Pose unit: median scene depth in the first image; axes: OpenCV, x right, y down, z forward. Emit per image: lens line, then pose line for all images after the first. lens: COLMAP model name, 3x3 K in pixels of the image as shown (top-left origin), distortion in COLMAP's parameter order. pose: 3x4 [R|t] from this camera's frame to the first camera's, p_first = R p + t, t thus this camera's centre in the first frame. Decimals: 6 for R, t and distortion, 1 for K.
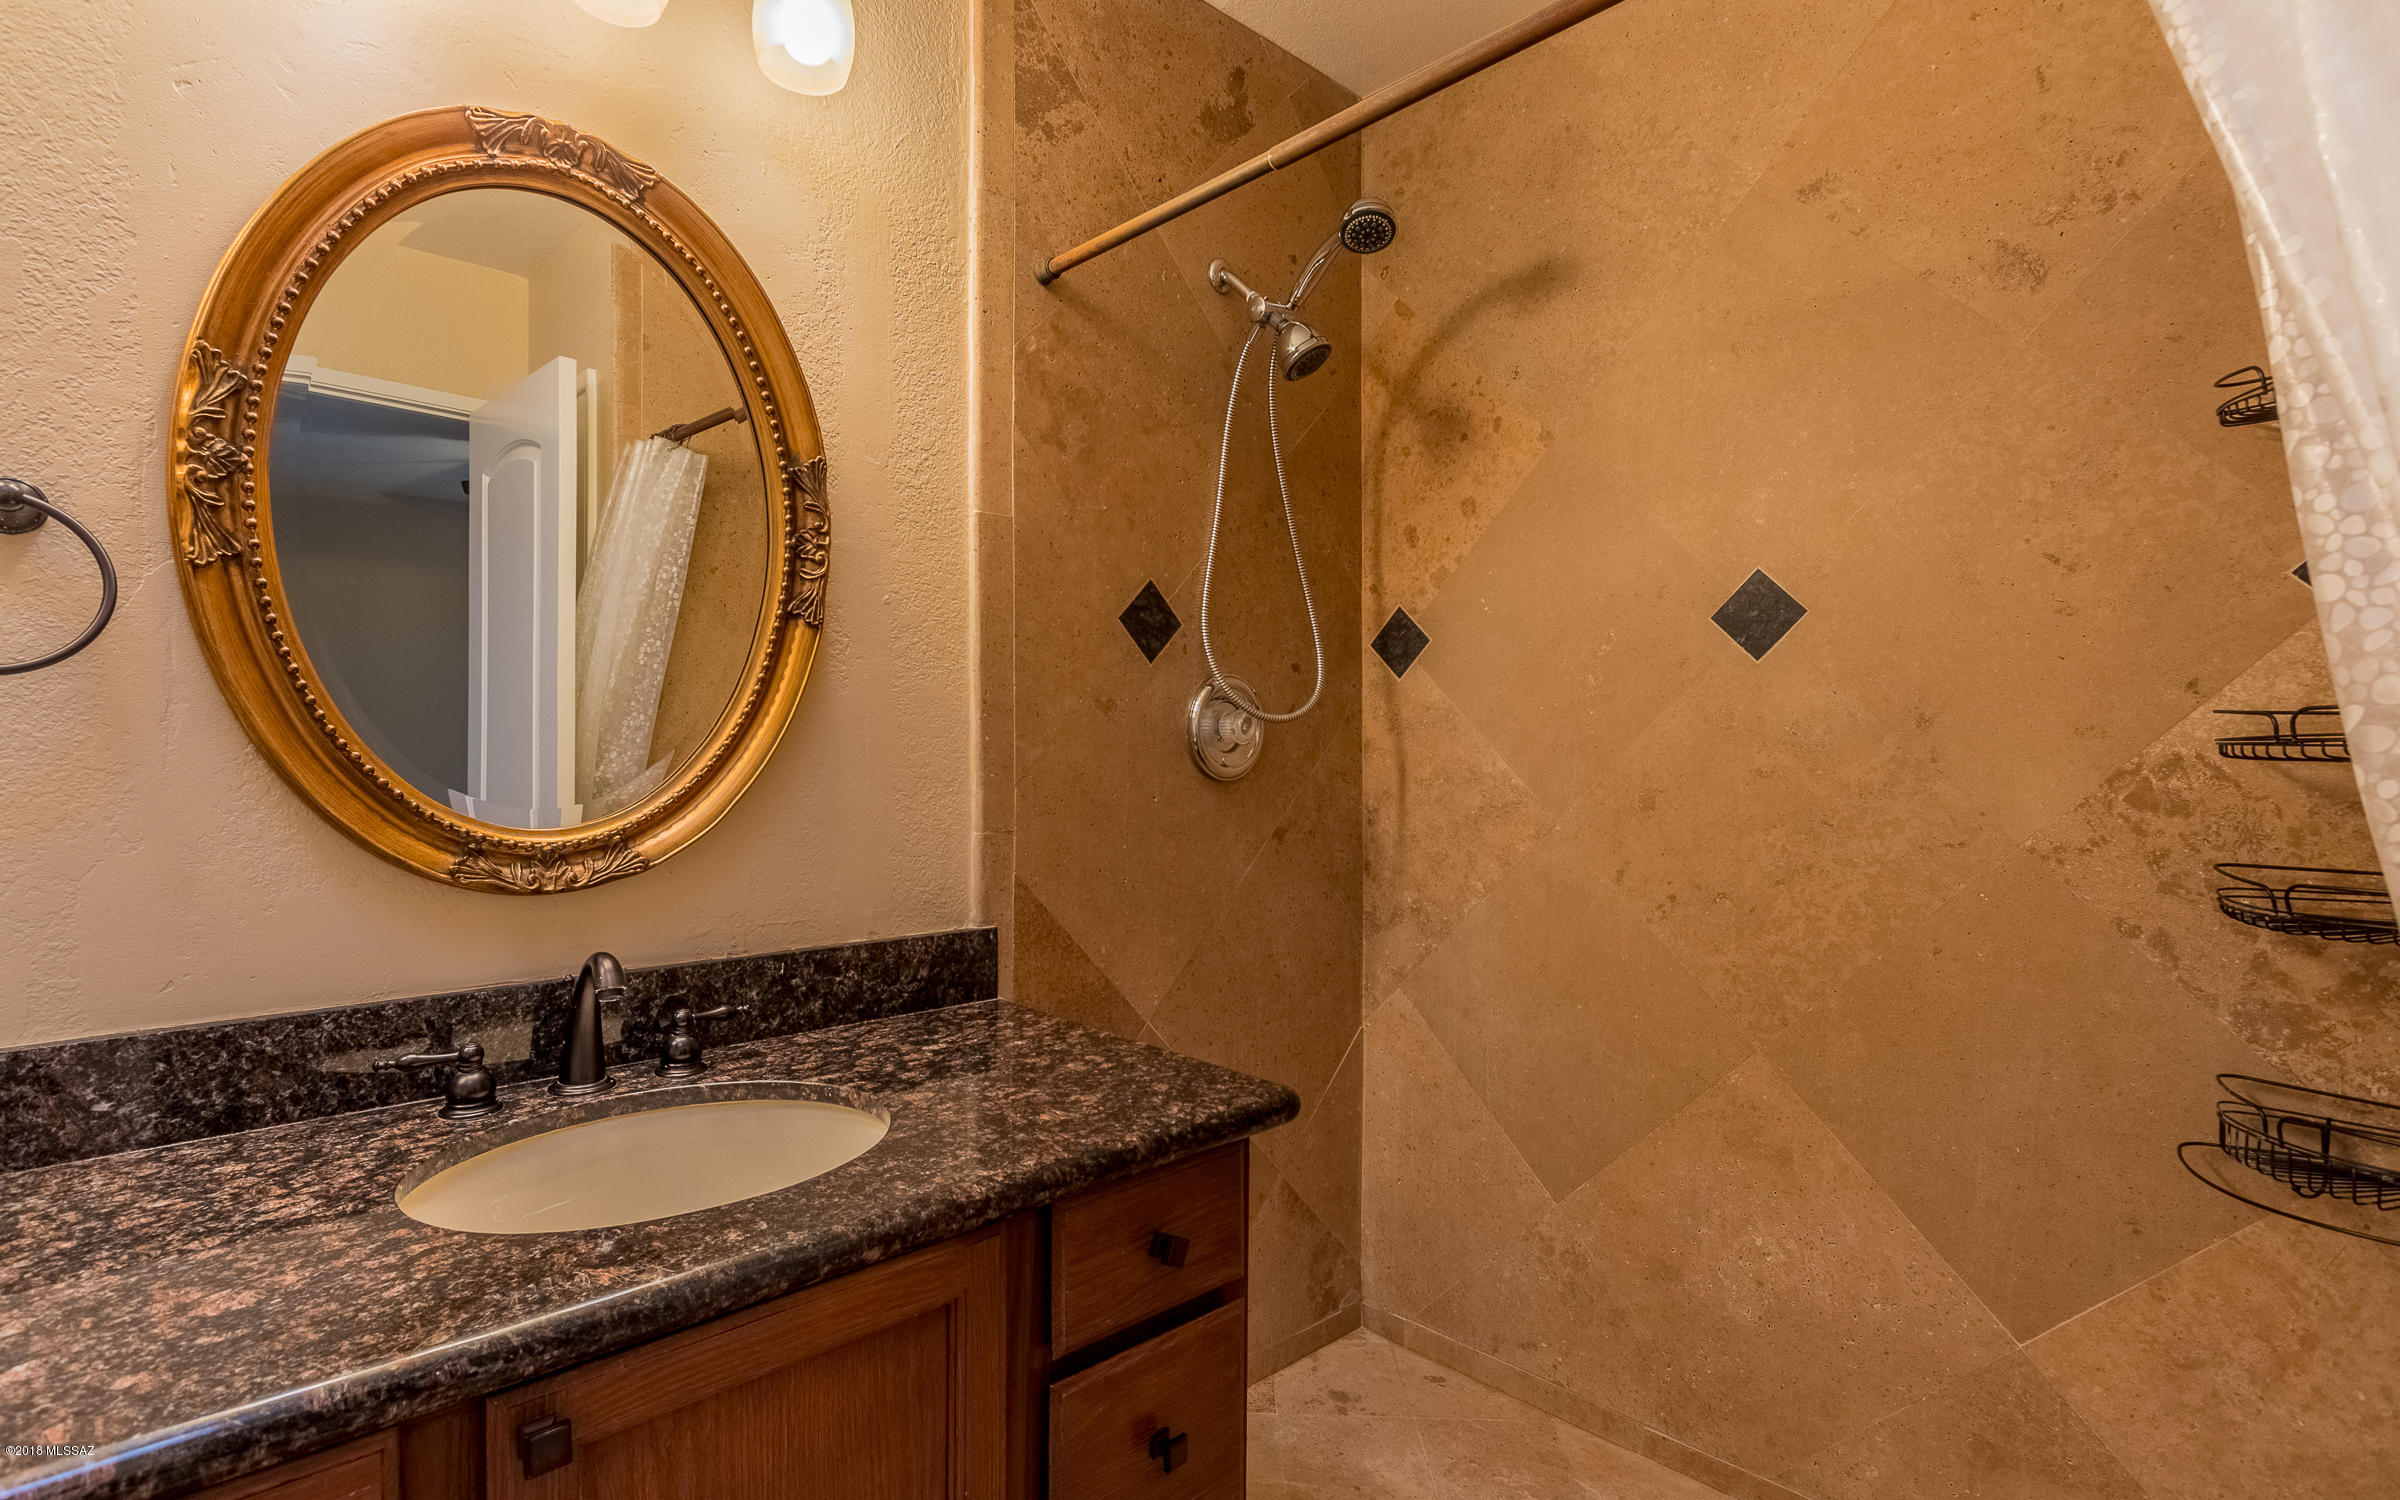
lens RADIAL K [[1180.9, 0, 1199.7], [0, 1180.9, 745.4], [0, 0, 1]] dist [0.010009, -0.006989]
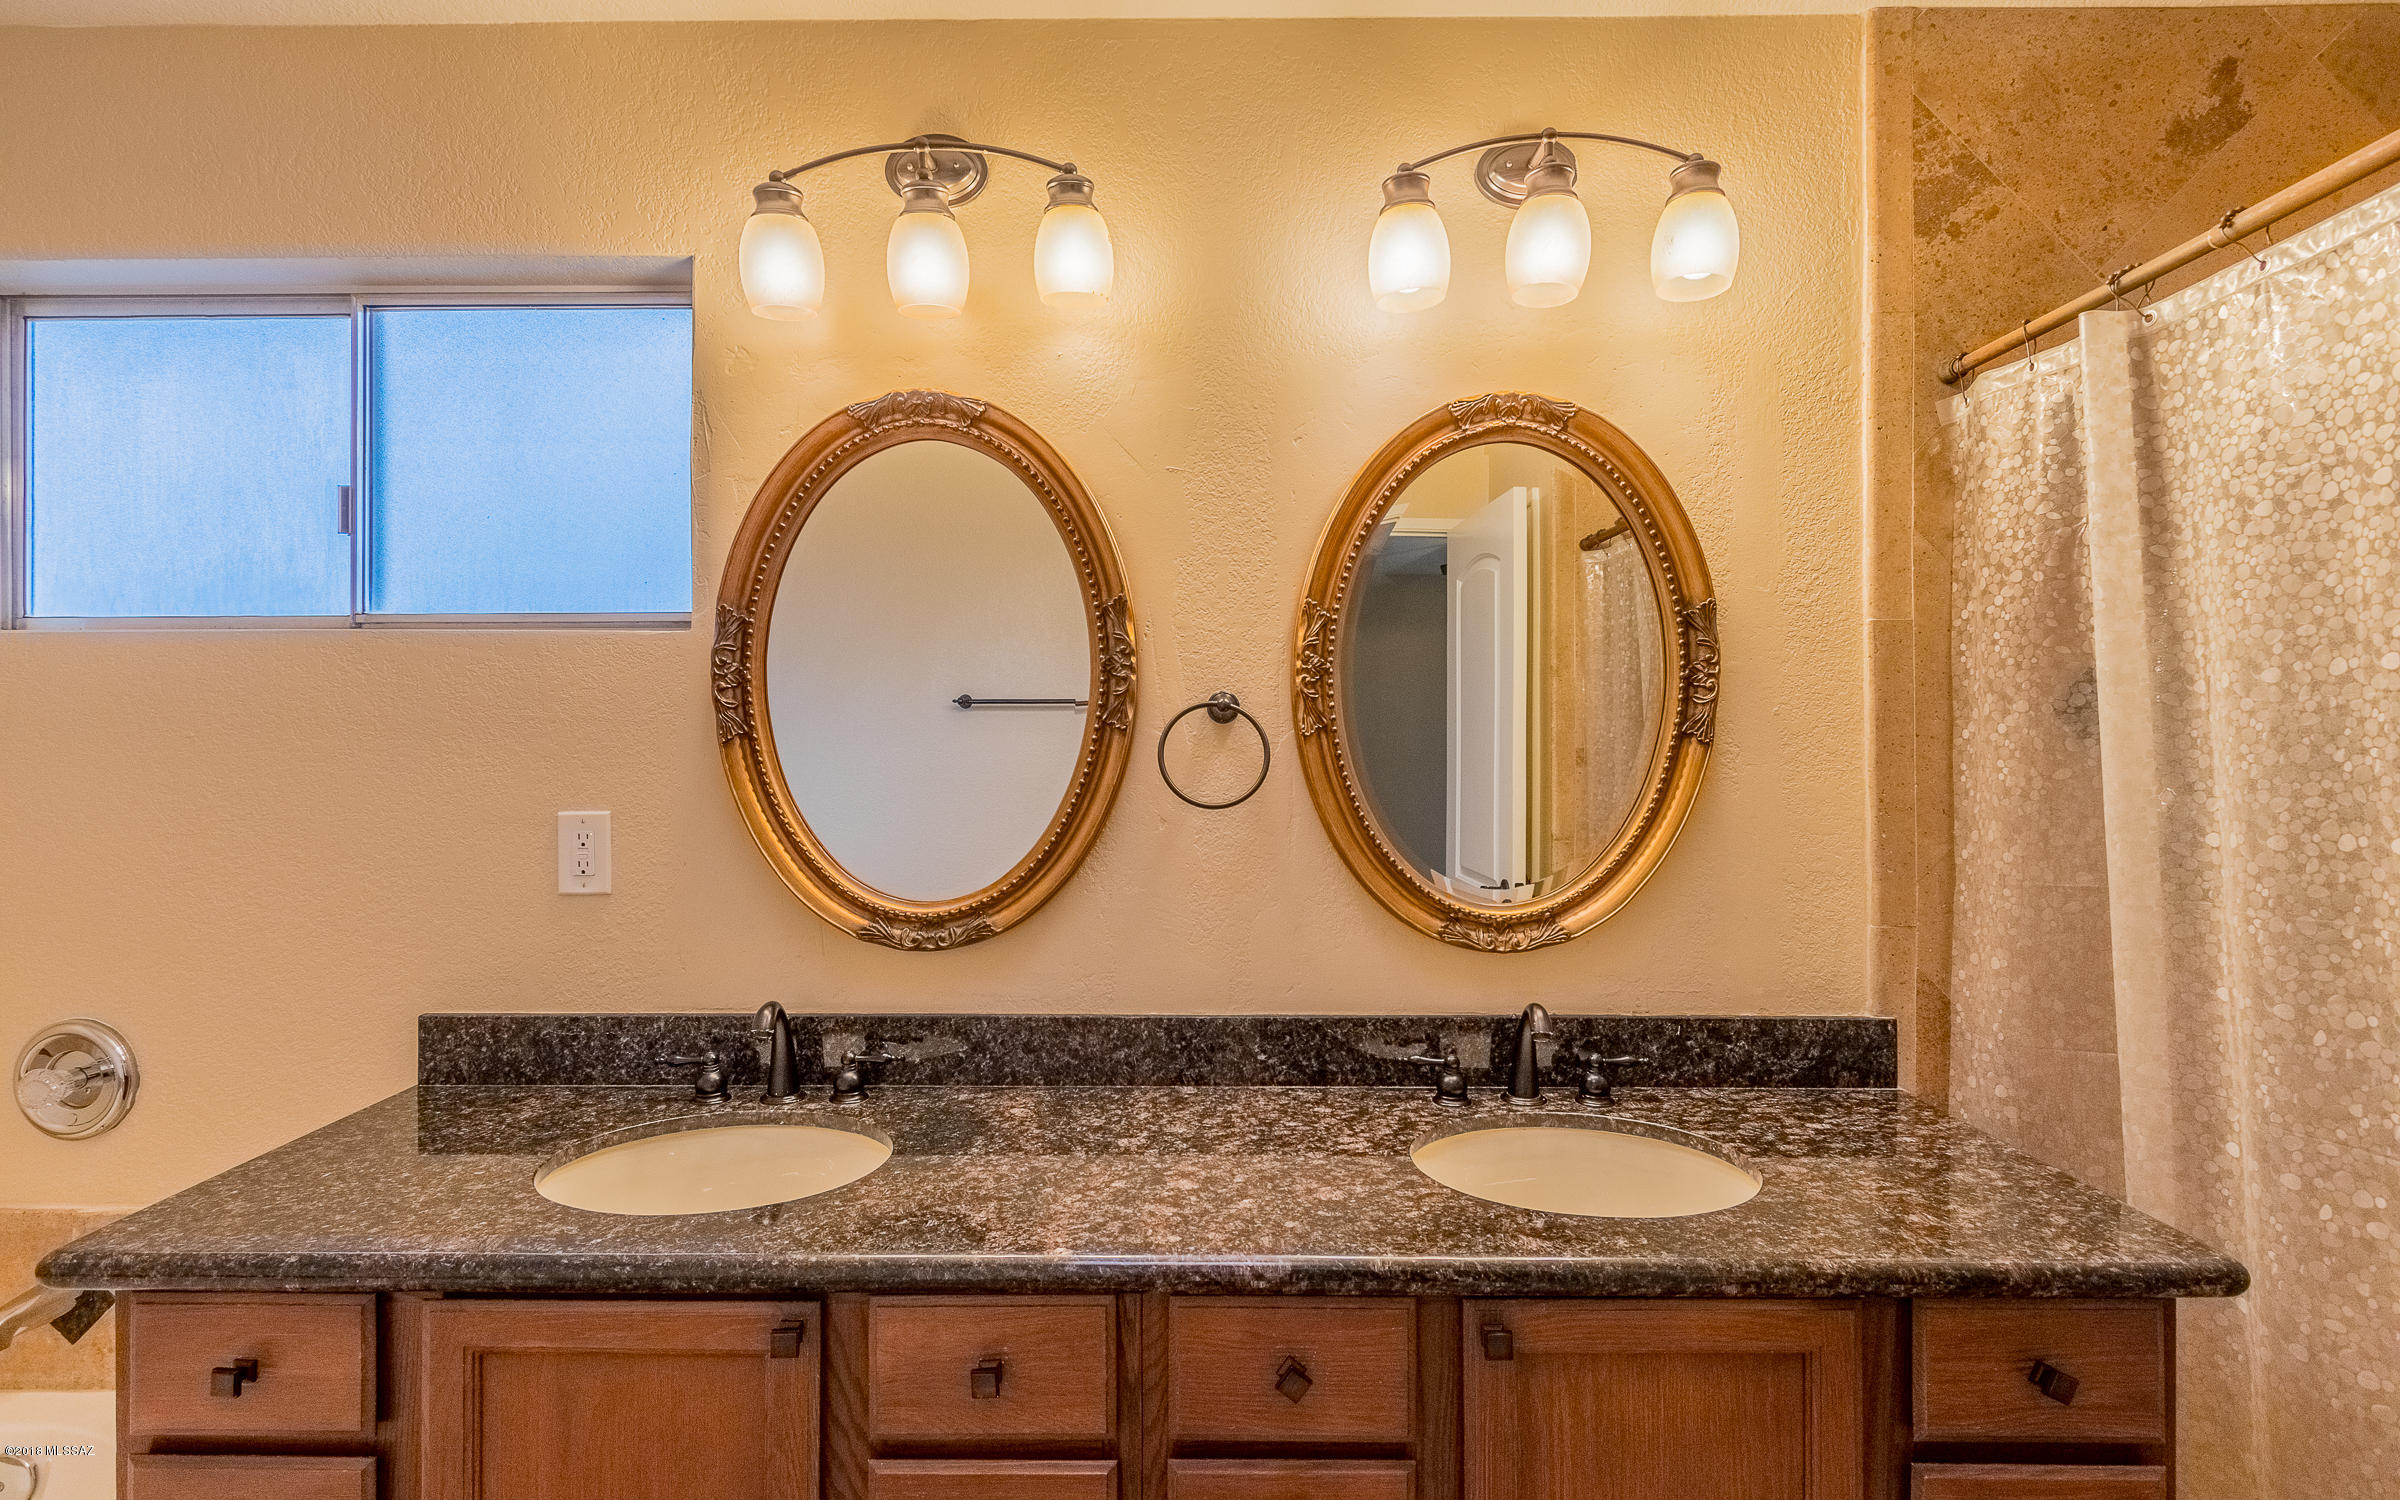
lens RADIAL K [[1180.9, 0, 1180.4], [0, 1180.9, 738.7], [0, 0, 1]] dist [0.010009, -0.006989]
pose [[0.716266, -0.004875, -0.697810, 0.136506], [-0.001890, 0.999958, -0.008926, -0.106134], [0.697824, 0.007712, 0.716227, -0.233651]]
